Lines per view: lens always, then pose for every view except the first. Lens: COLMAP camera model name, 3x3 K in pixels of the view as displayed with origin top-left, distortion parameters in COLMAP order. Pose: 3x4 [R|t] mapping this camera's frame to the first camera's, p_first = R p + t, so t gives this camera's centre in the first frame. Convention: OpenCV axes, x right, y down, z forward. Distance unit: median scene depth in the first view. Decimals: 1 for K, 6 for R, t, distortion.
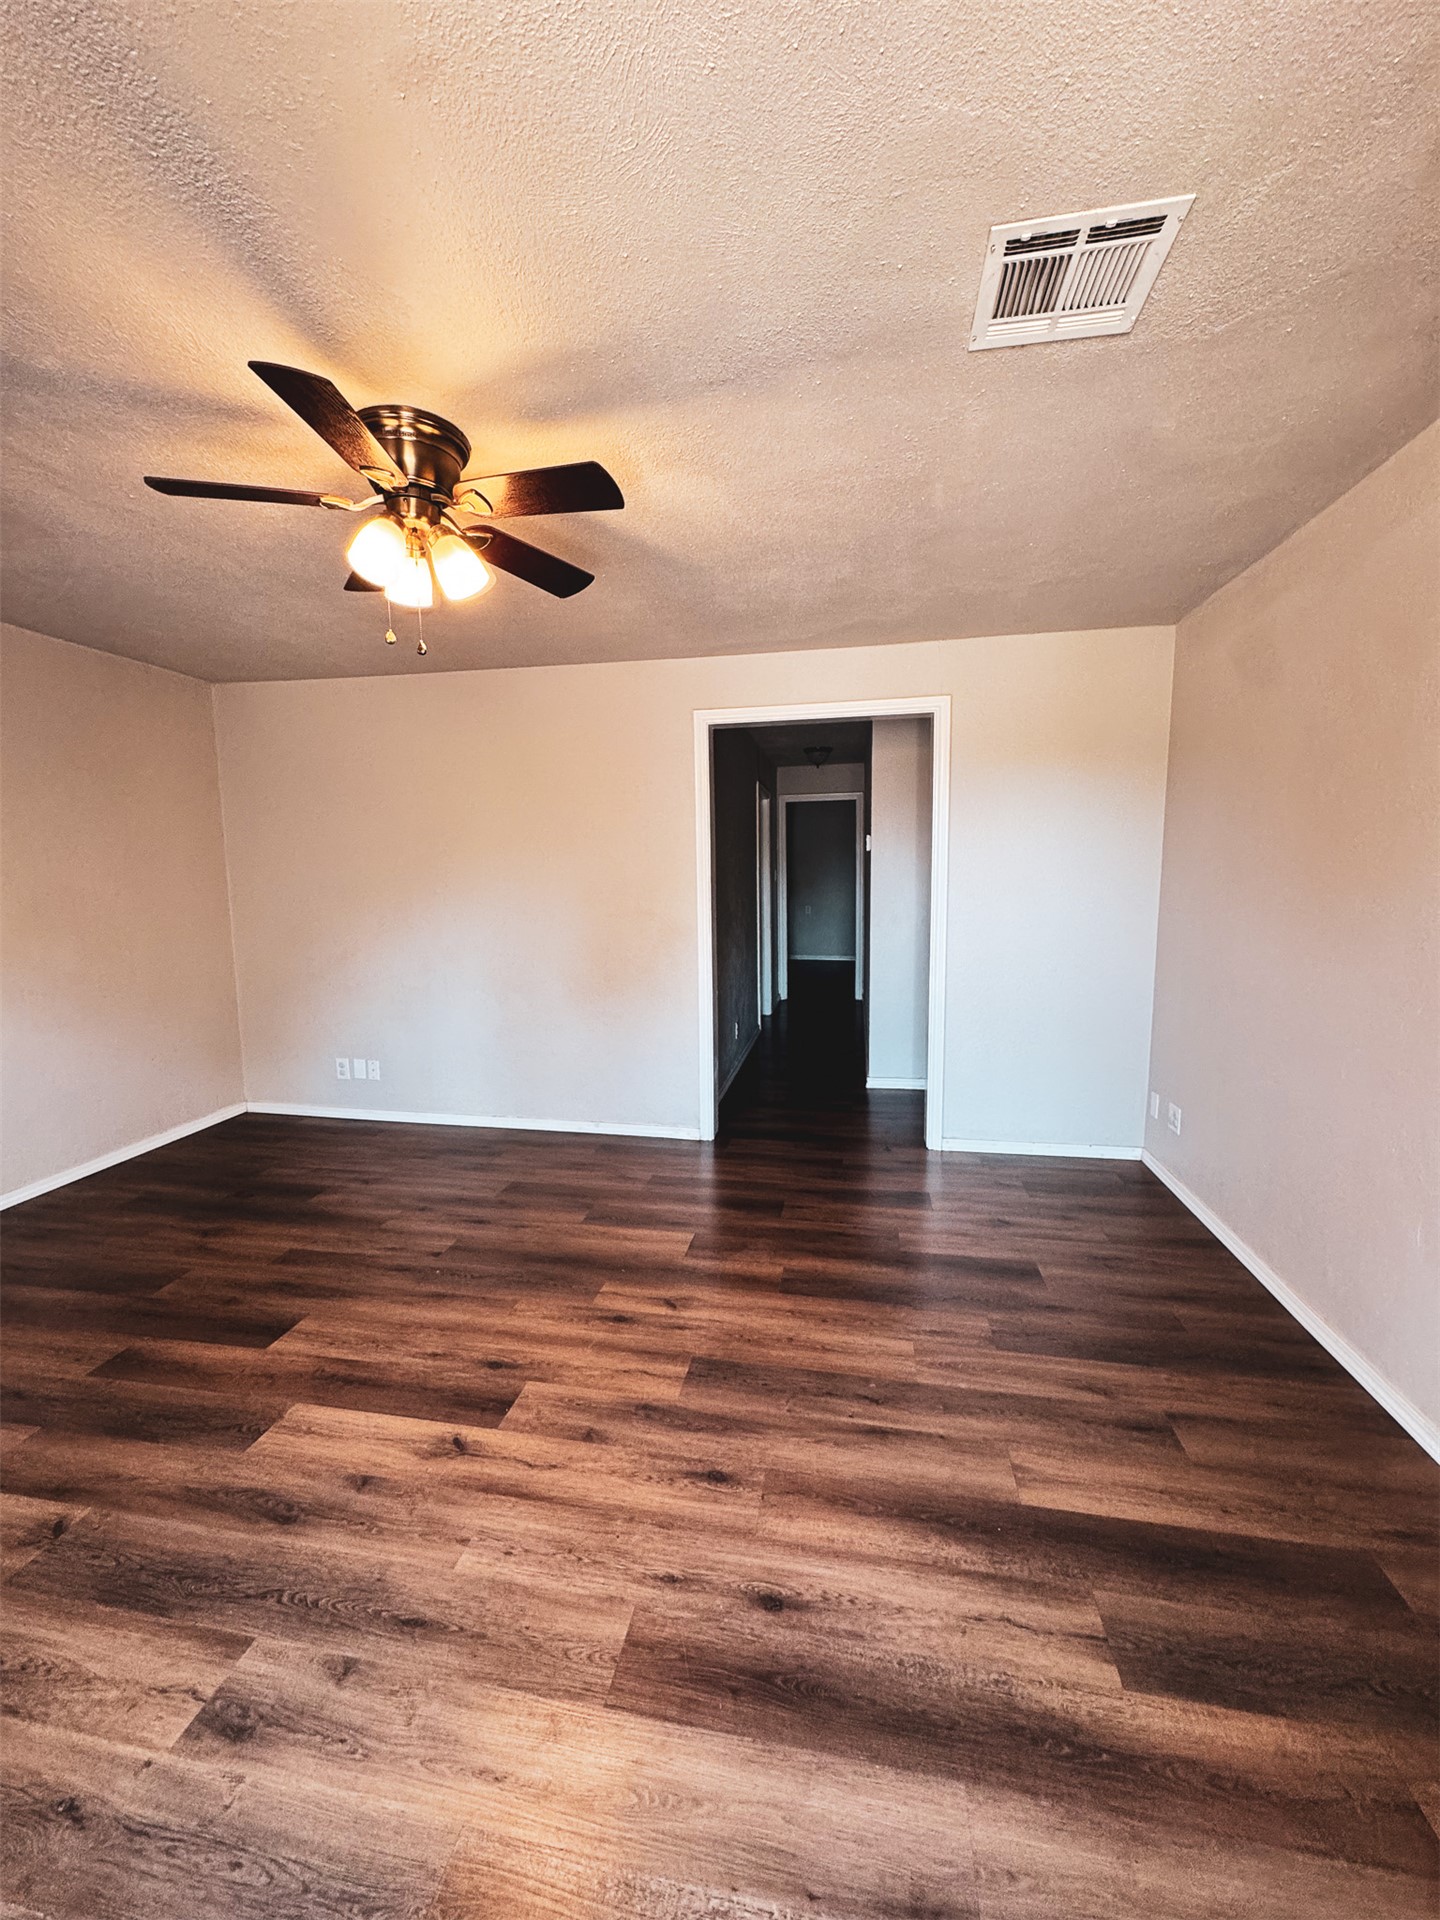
lens RADIAL K [[763.9, 0, 720.7], [0, 763.9, 954.6], [0, 0, 1]] dist [-0.007700, 0.001773]
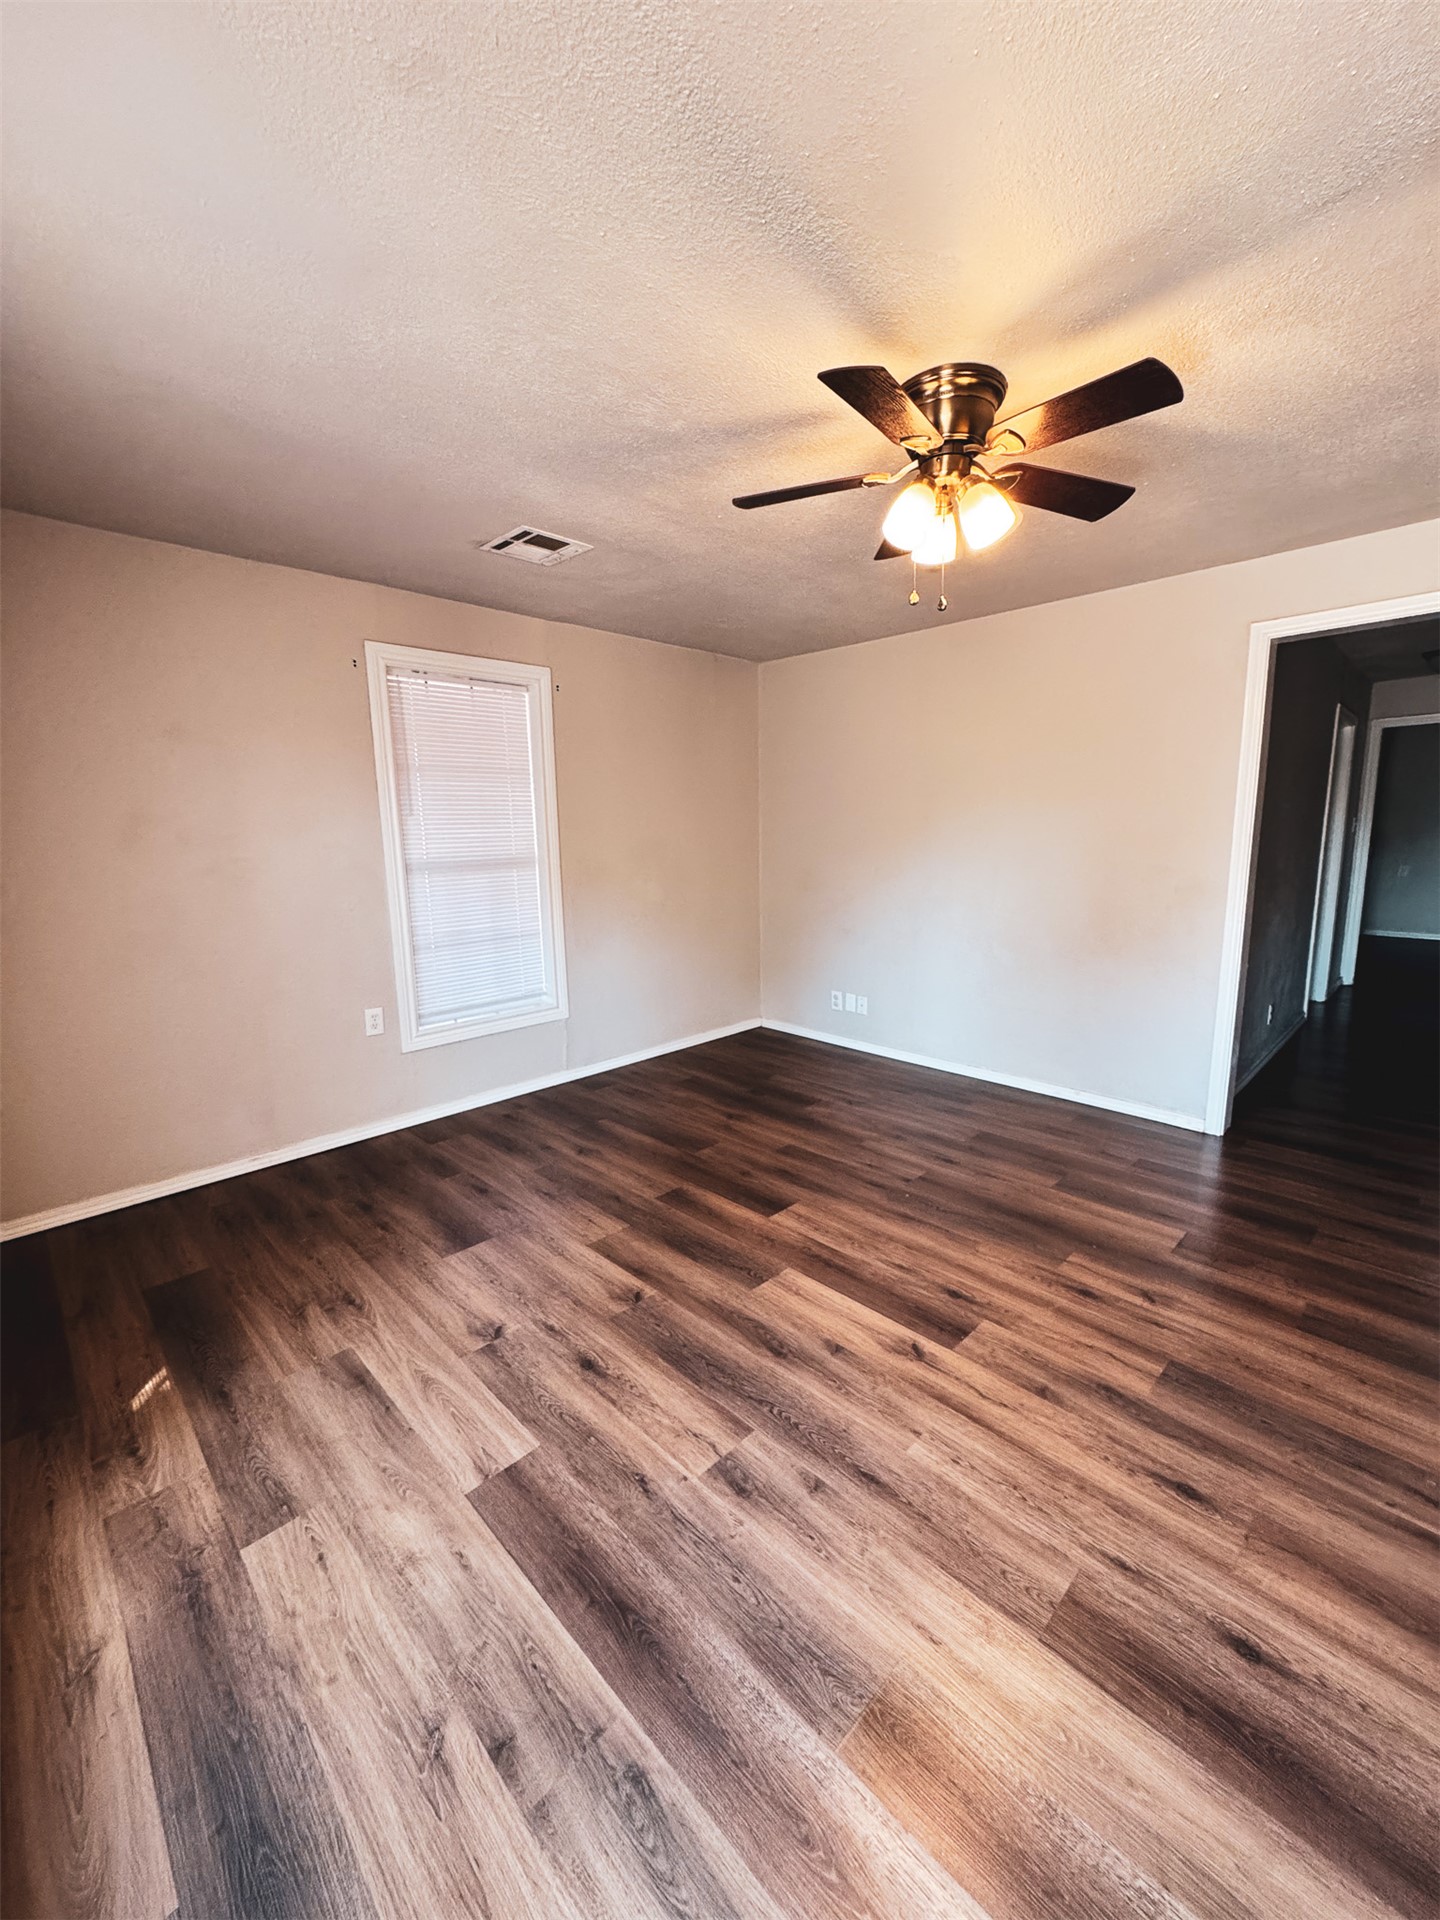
lens RADIAL K [[763.9, 0, 719.1], [0, 763.9, 957.9], [0, 0, 1]] dist [-0.007700, 0.001773]
pose [[0.815949, 0.093080, -0.570582, -0.003638], [-0.054768, 0.994960, 0.083990, 0.005456], [0.575524, -0.037282, 0.816935, -0.037080]]
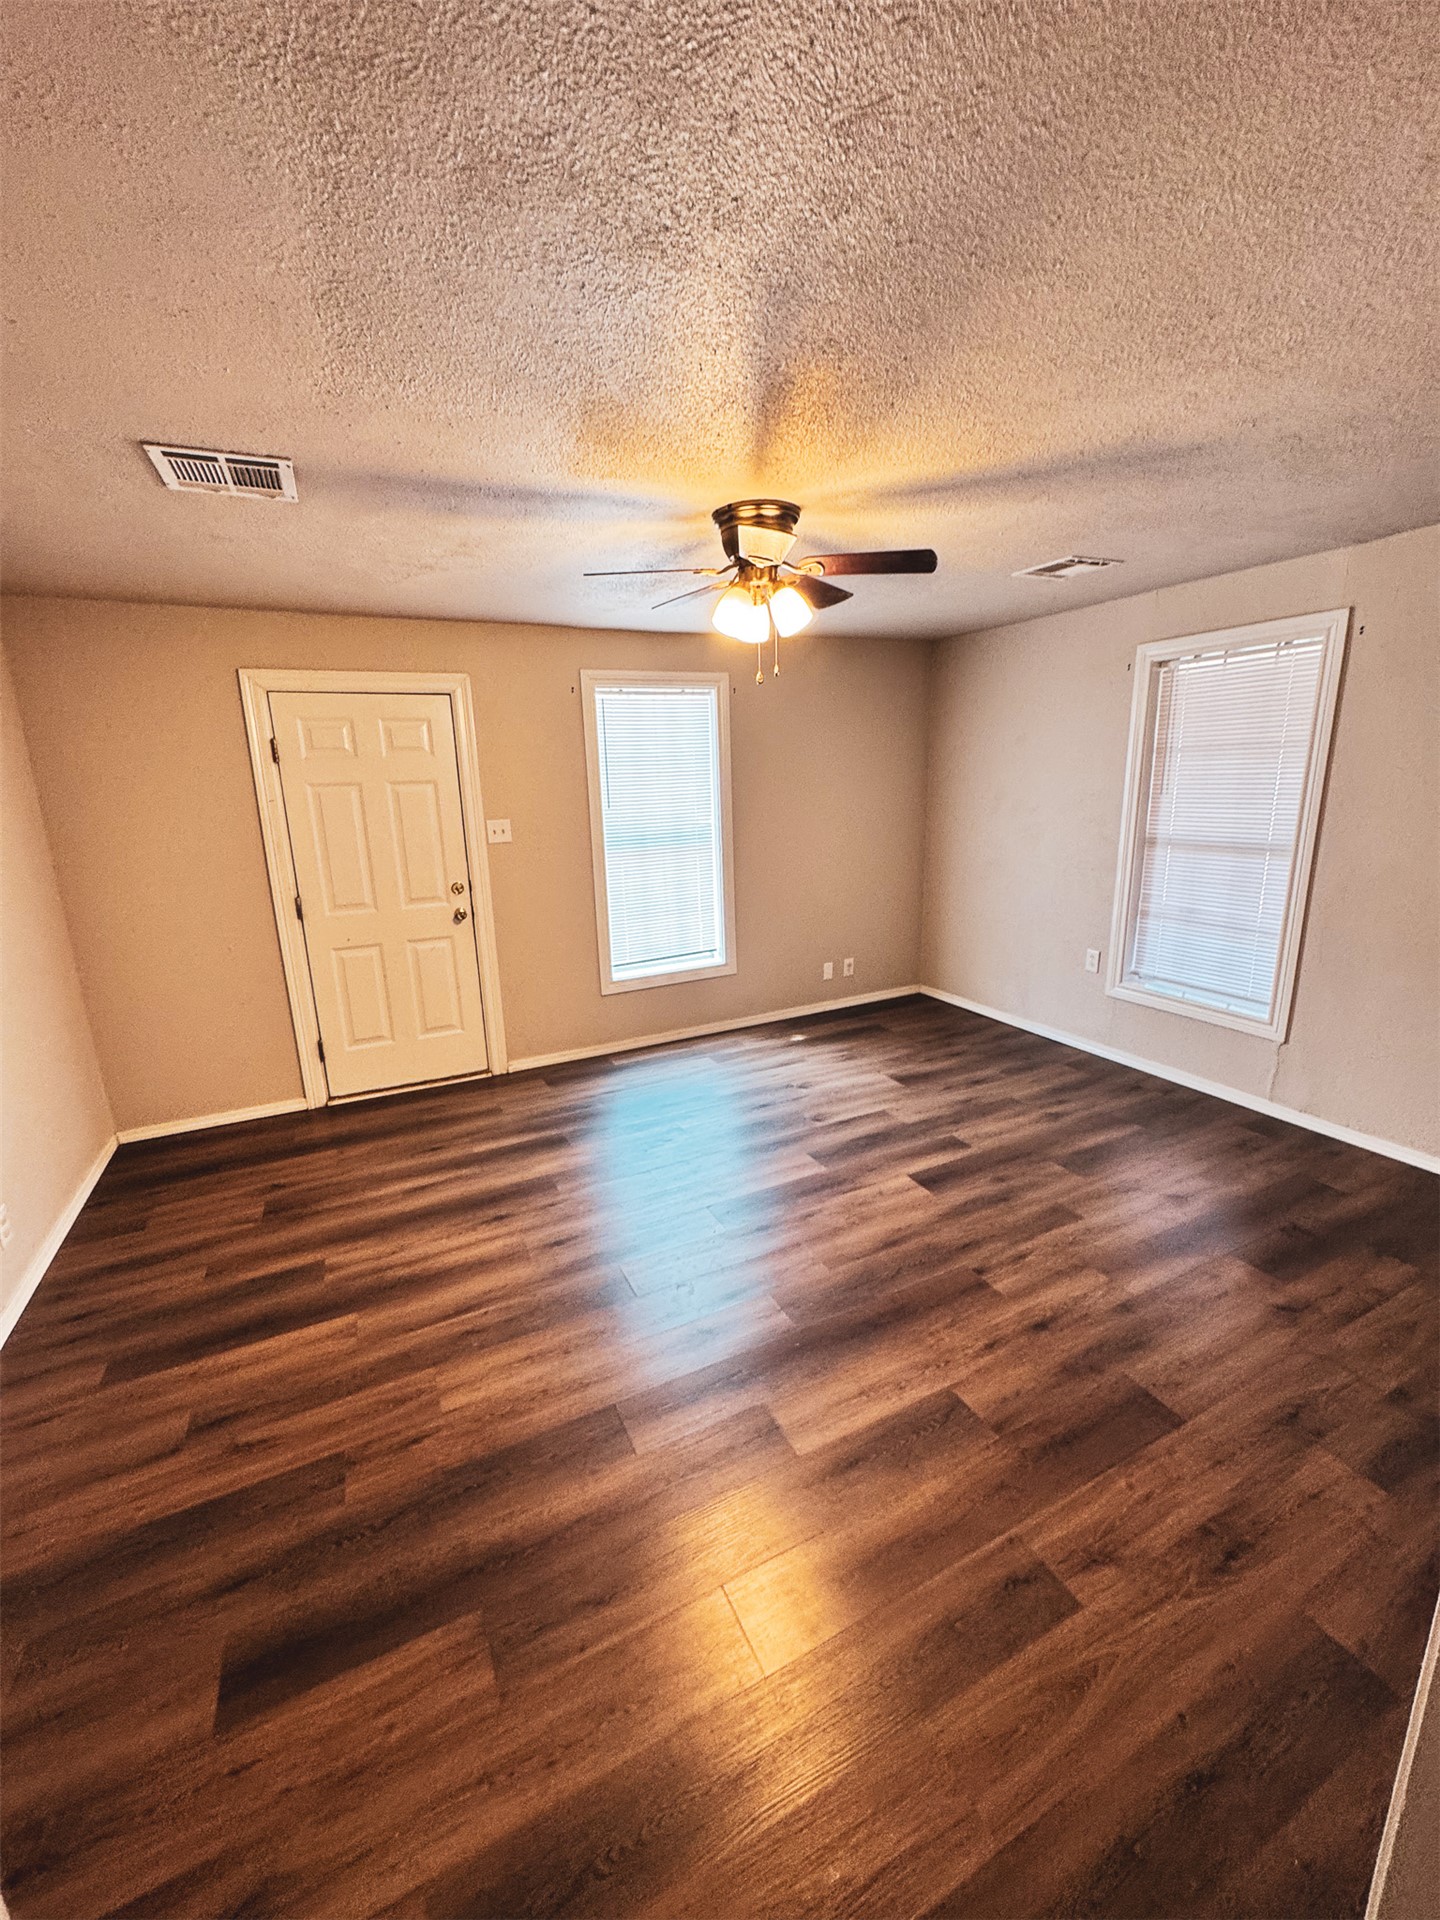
lens RADIAL K [[763.9, 0, 720.9], [0, 763.9, 957.6], [0, 0, 1]] dist [-0.007700, 0.001773]
pose [[-0.802106, 0.172647, -0.571680, 0.485776], [-0.026989, 0.945840, 0.323510, -0.363895], [0.596571, 0.274919, -0.754004, 2.055306]]
